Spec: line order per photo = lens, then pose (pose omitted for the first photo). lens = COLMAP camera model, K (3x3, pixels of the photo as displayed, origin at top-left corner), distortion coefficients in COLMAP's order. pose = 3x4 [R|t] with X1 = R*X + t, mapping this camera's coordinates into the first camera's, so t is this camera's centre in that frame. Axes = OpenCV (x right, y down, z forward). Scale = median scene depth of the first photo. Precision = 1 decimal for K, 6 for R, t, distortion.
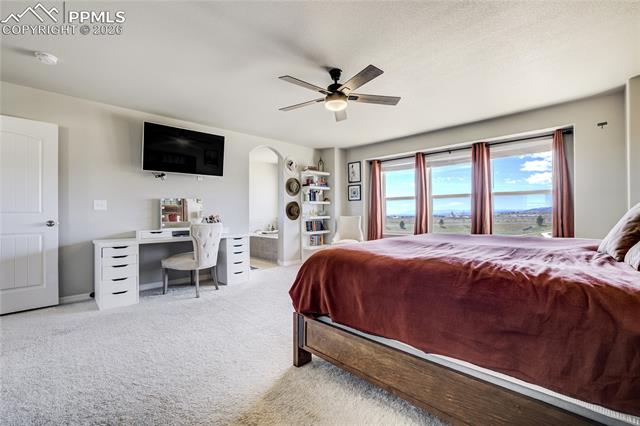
lens RADIAL K [[290.0, 0, 320.0], [0, 290.0, 213.0], [0, 0, 1]] dist [-0.001051, 0.000083]
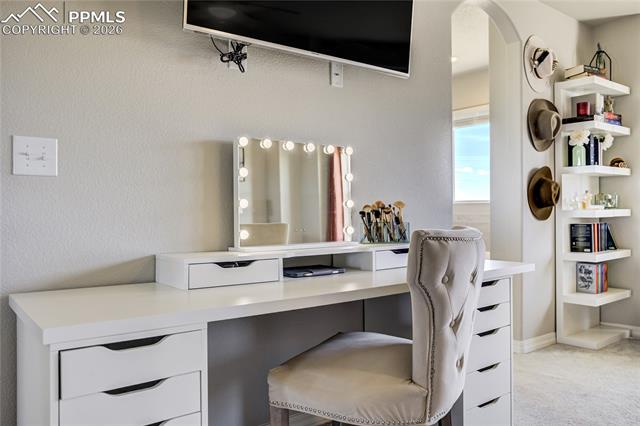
lens RADIAL K [[506.8, 0, 320.0], [0, 506.8, 213.0], [0, 0, 1]] dist [-0.002160, -0.002881]
pose [[0.993733, -0.004980, -0.111670, -0.286655], [0.004905, 0.999988, -0.000953, 0.014837], [0.111673, 0.000399, 0.993745, 0.364012]]
